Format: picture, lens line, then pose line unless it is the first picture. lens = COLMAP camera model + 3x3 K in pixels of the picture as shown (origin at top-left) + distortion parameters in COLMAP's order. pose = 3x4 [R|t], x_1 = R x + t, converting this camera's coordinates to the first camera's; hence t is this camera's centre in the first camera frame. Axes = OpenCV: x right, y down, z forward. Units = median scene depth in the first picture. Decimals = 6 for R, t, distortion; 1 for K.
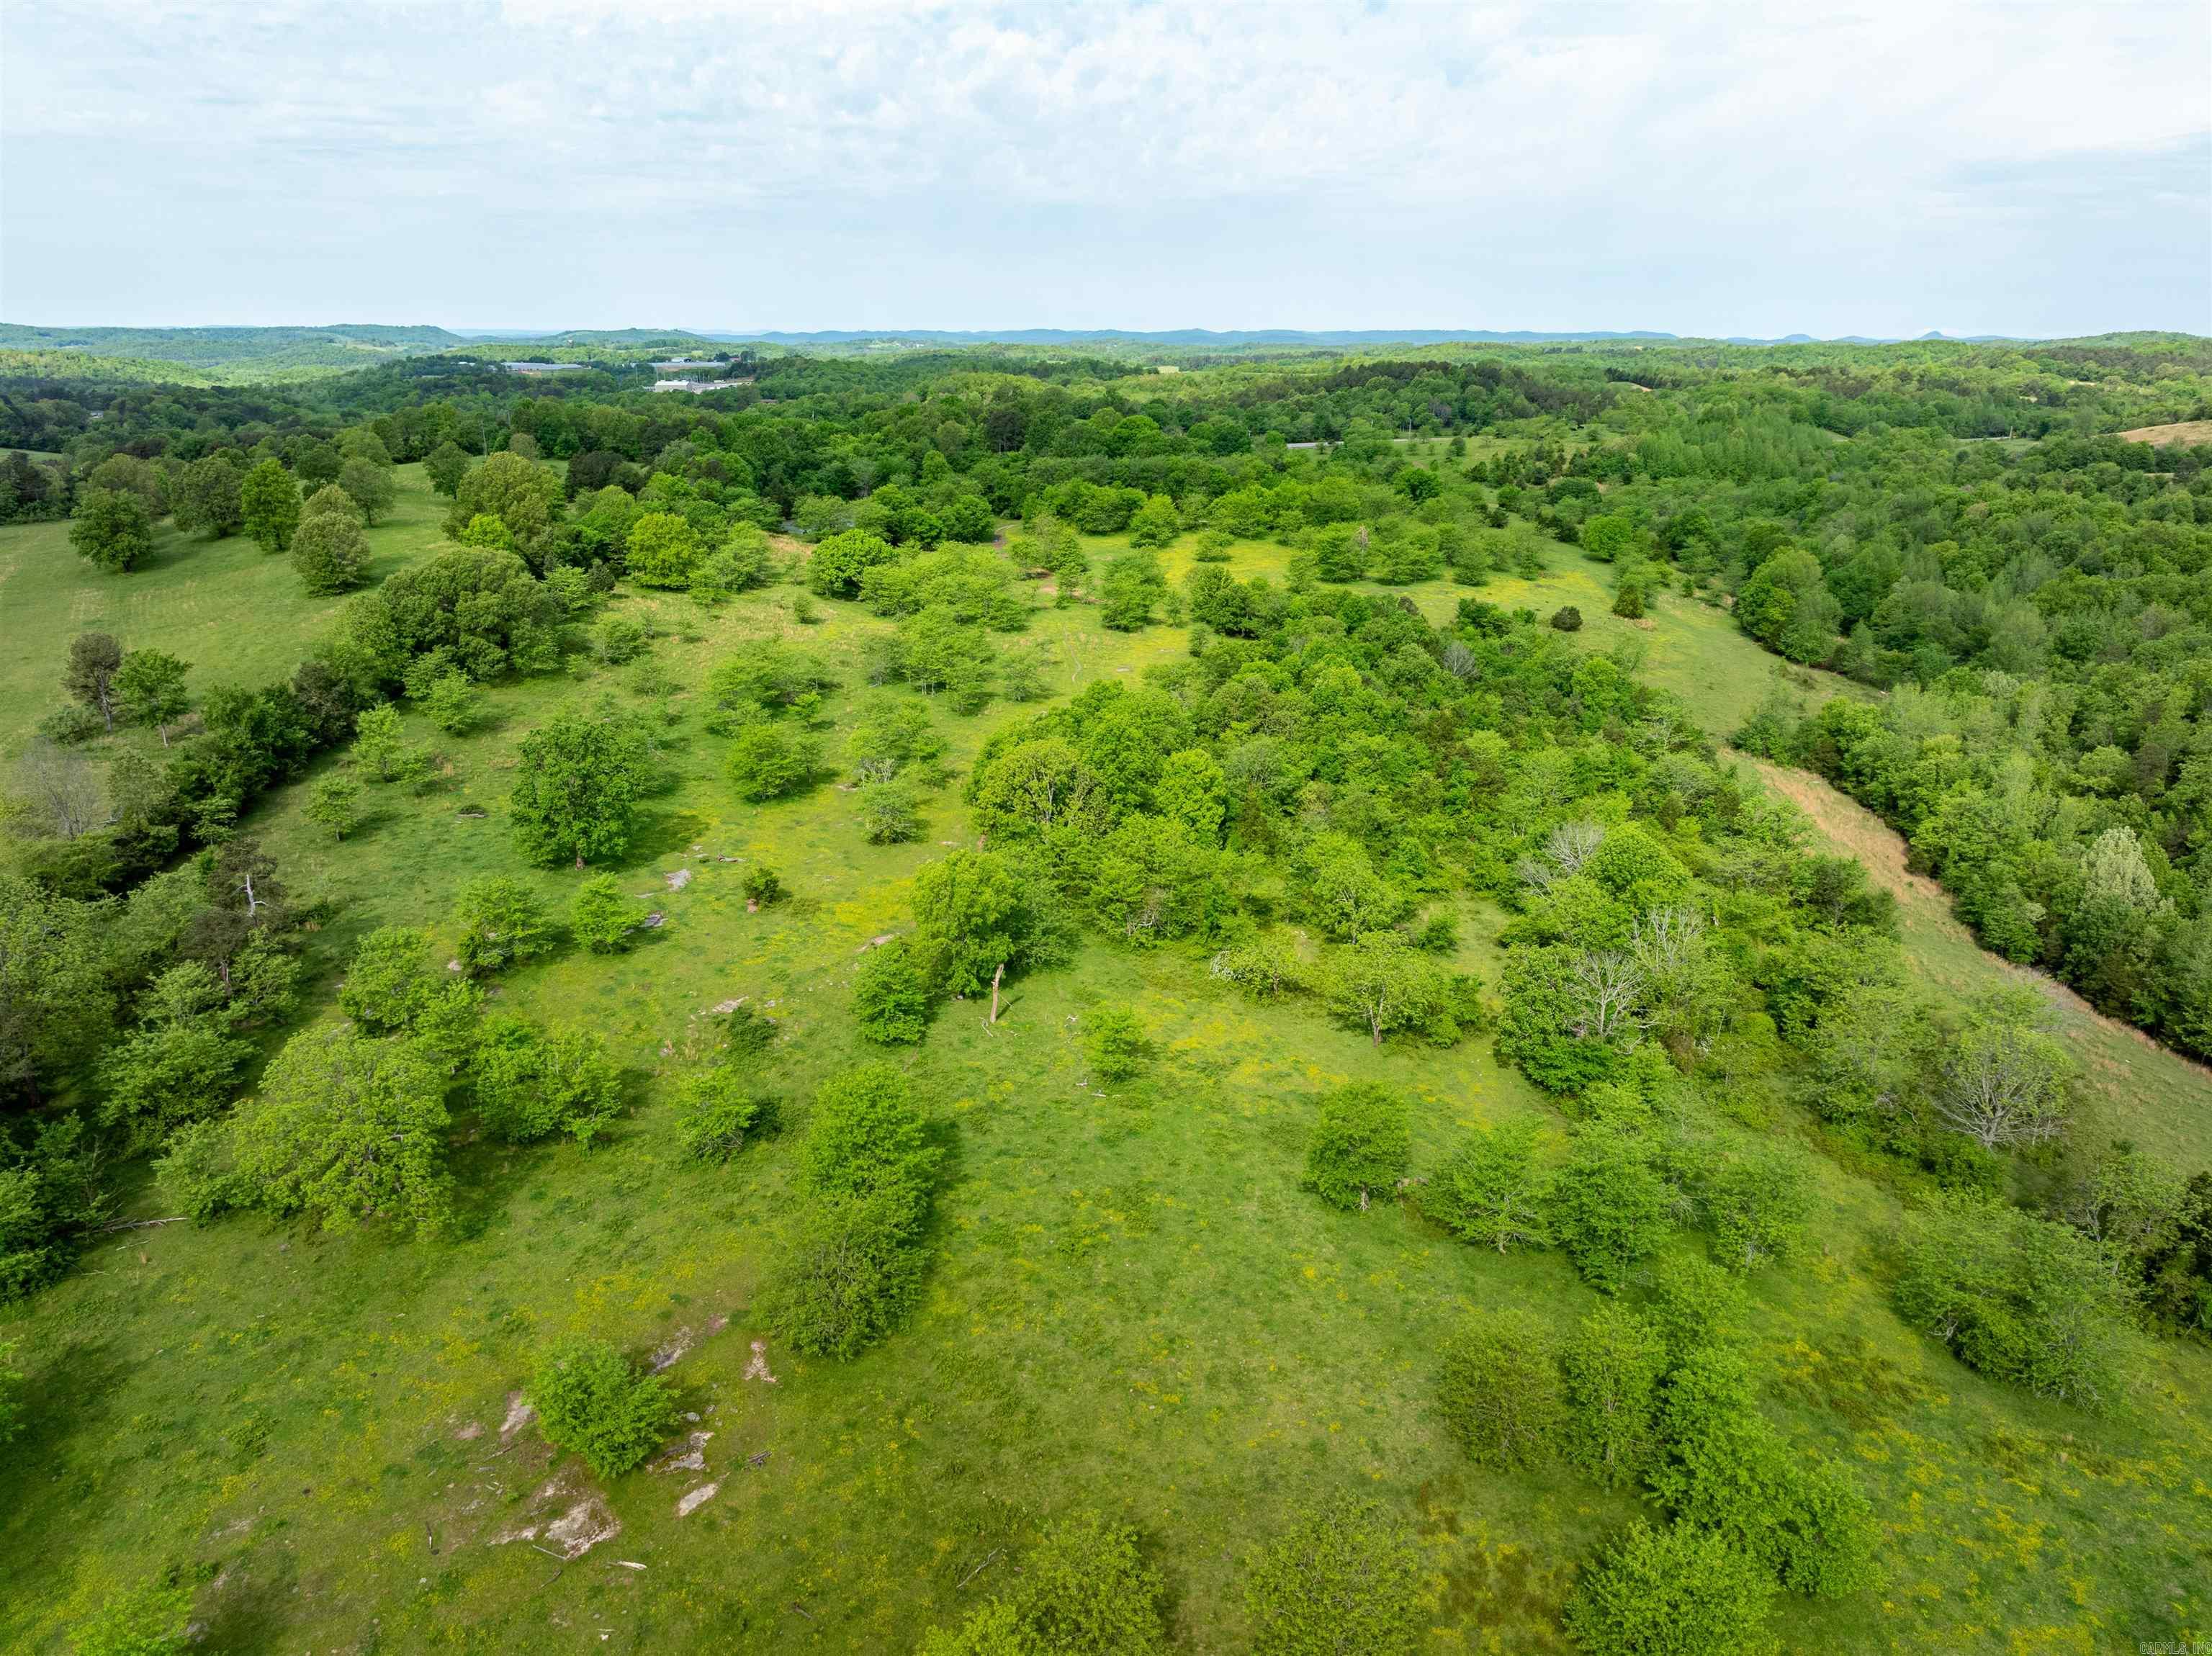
lens RADIAL K [[1560.7, 0, 1103.9], [0, 1560.7, 832.2], [0, 0, 1]] dist [-0.019397, 0.029195]
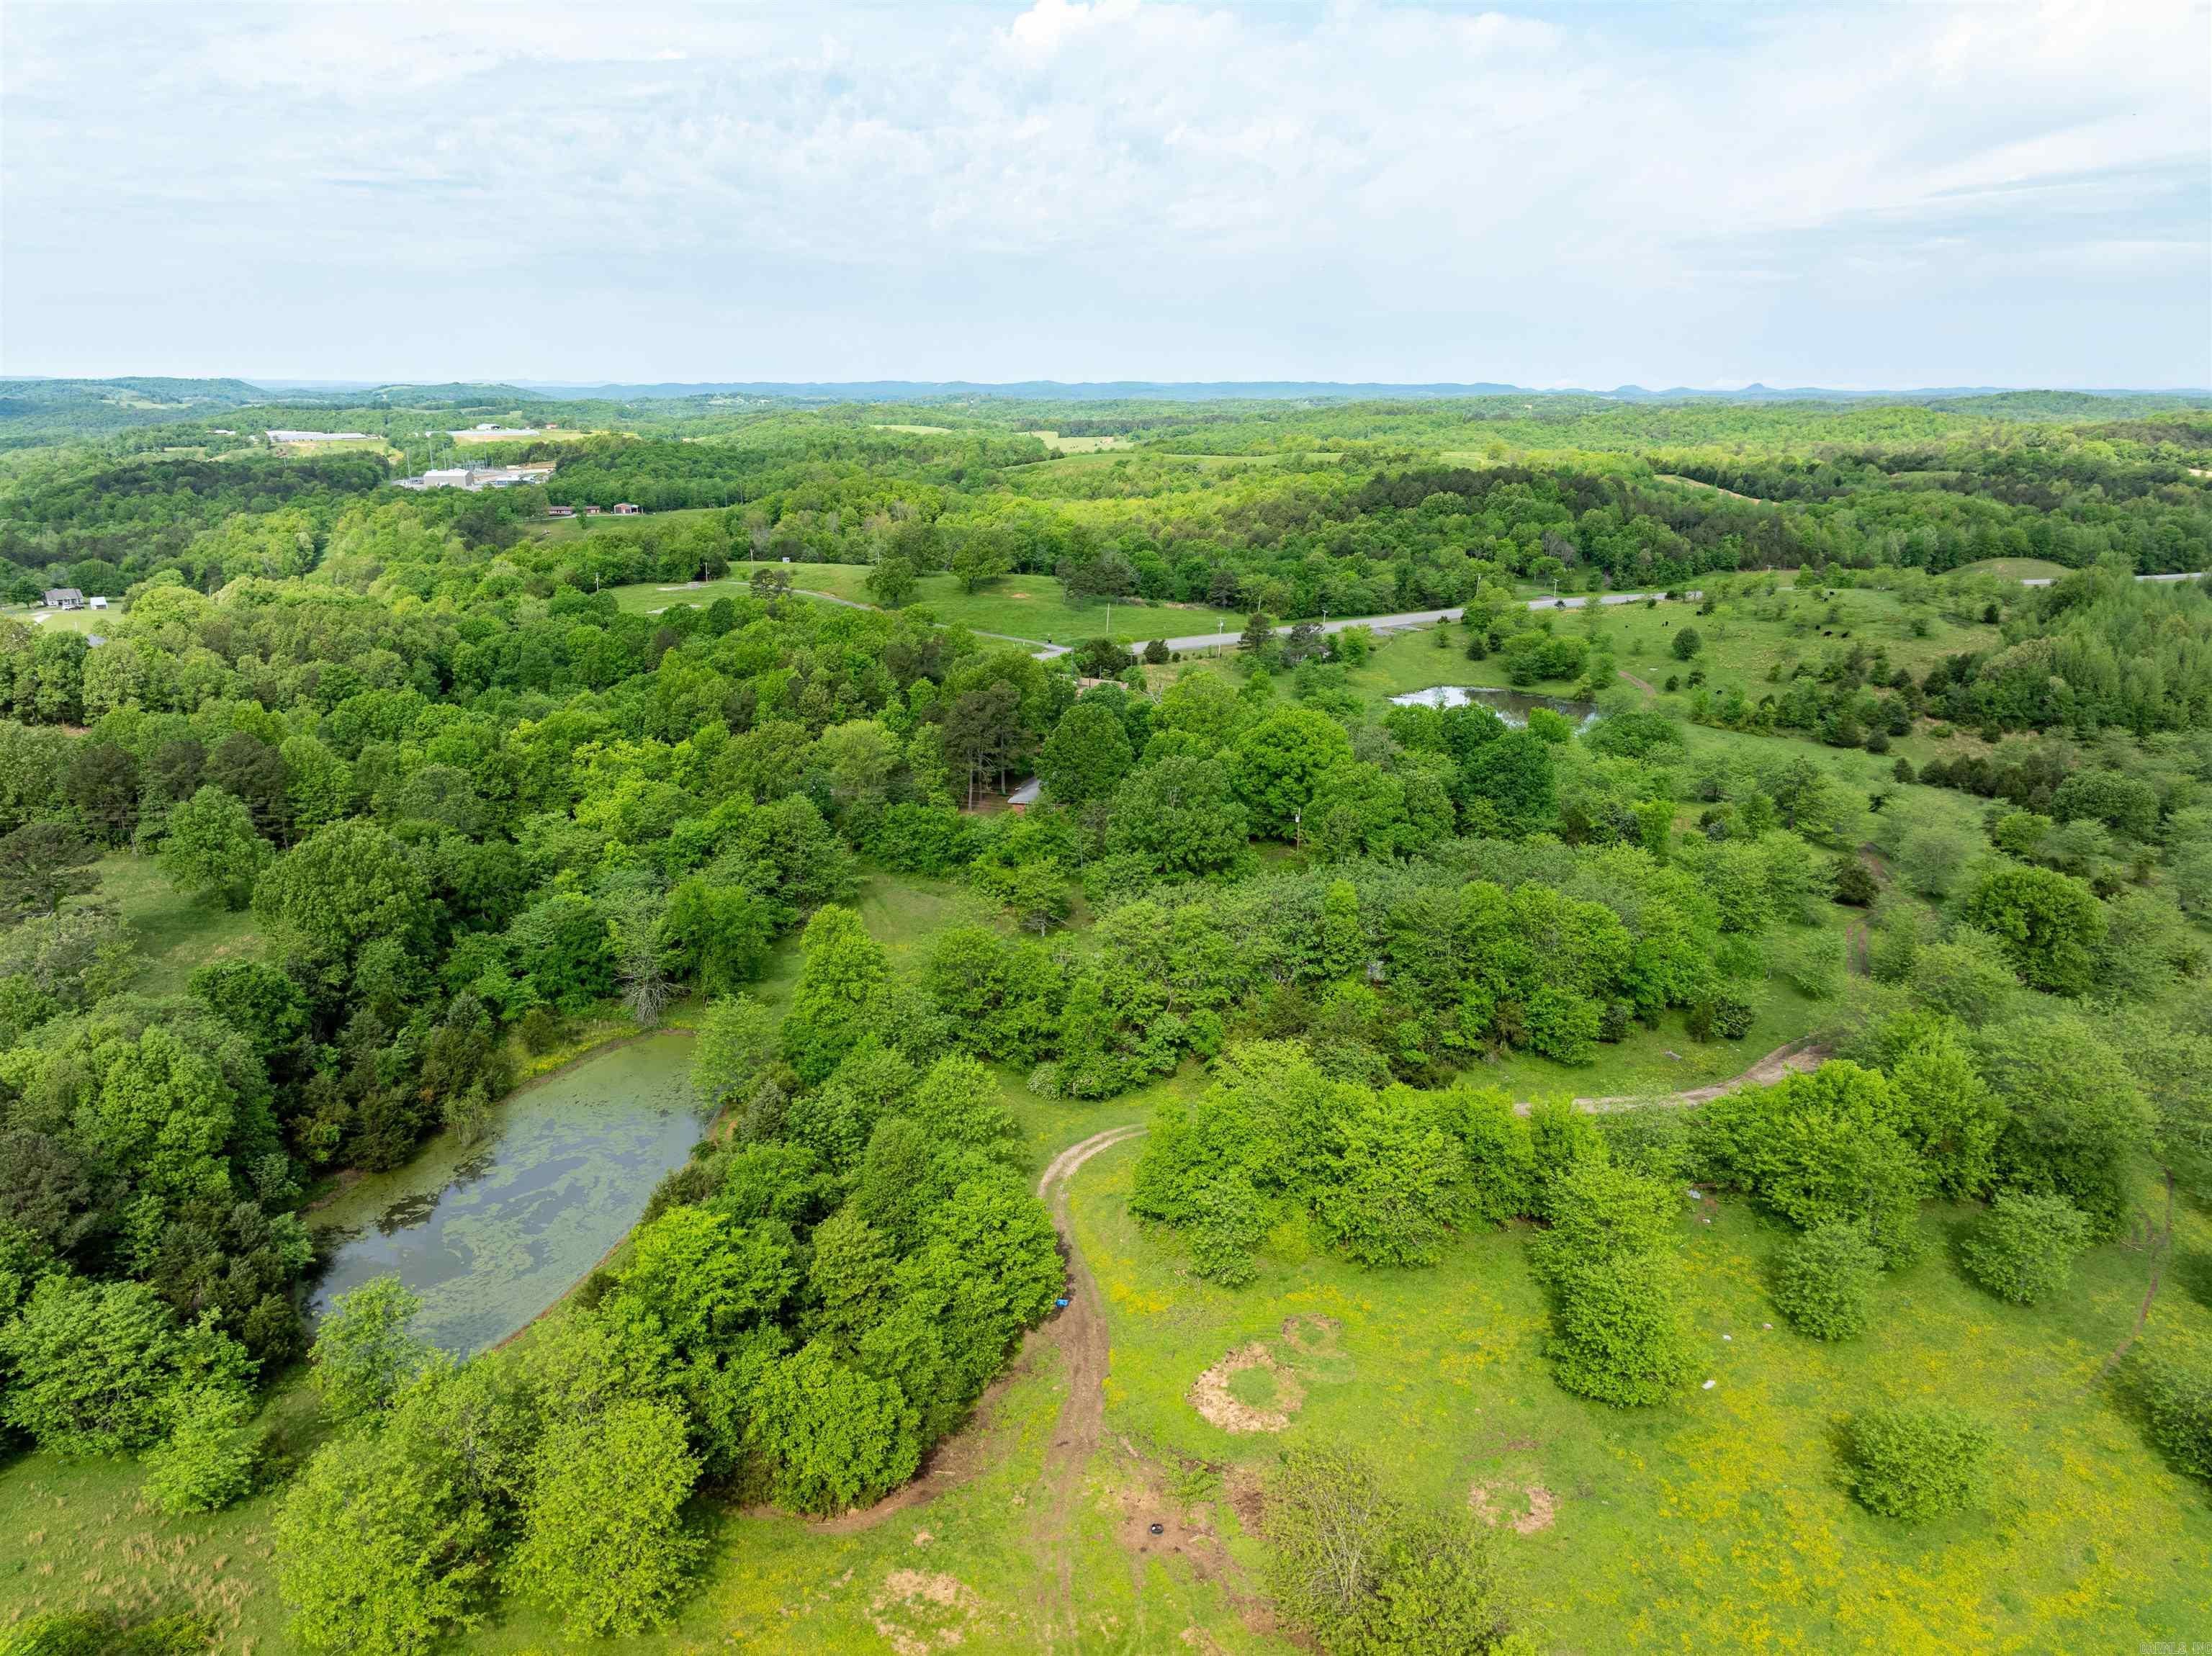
lens RADIAL K [[1560.7, 0, 1114.5], [0, 1560.7, 828.9], [0, 0, 1]] dist [-0.019397, 0.029195]
pose [[0.994878, -0.028332, 0.097032, -0.110332], [0.031366, 0.999061, -0.029880, -0.344614], [-0.096095, 0.032771, 0.994833, 0.888805]]
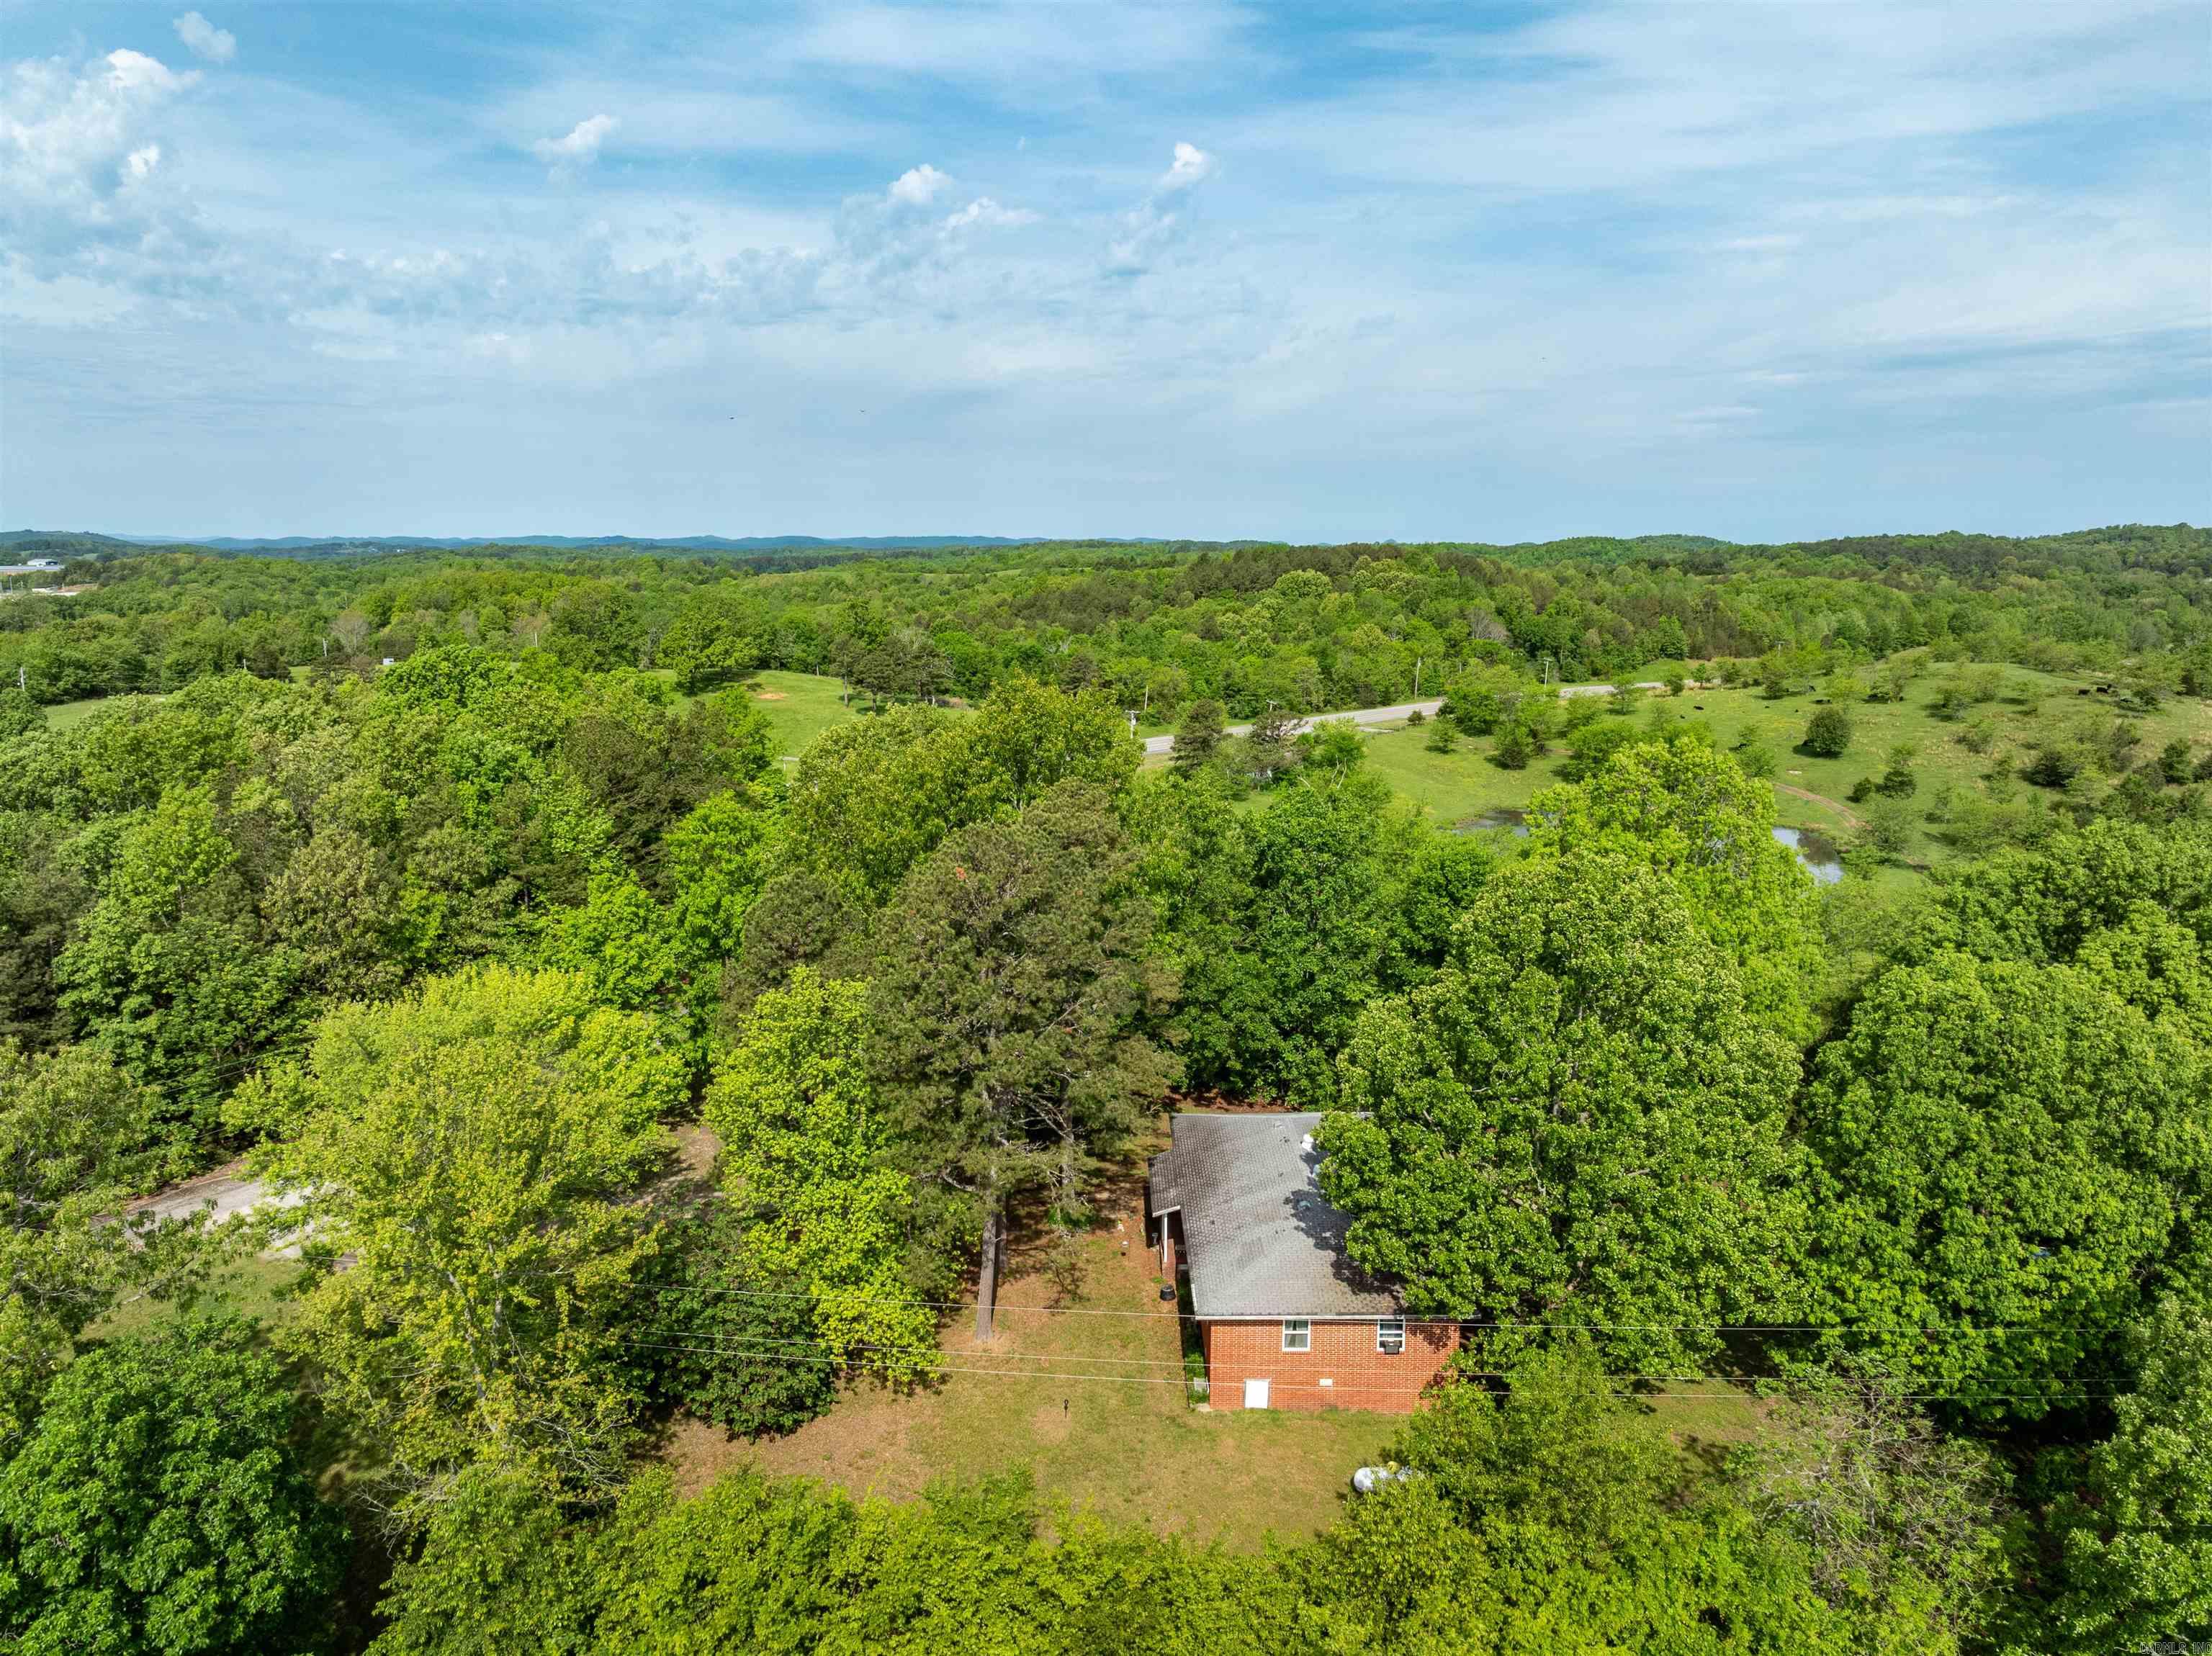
lens RADIAL K [[1560.7, 0, 1114.8], [0, 1560.7, 826.7], [0, 0, 1]] dist [-0.019397, 0.029195]
pose [[0.952050, -0.053628, 0.301205, -0.140029], [0.091776, 0.989238, -0.113955, -0.408080], [-0.291852, 0.136134, 0.946726, 1.420015]]
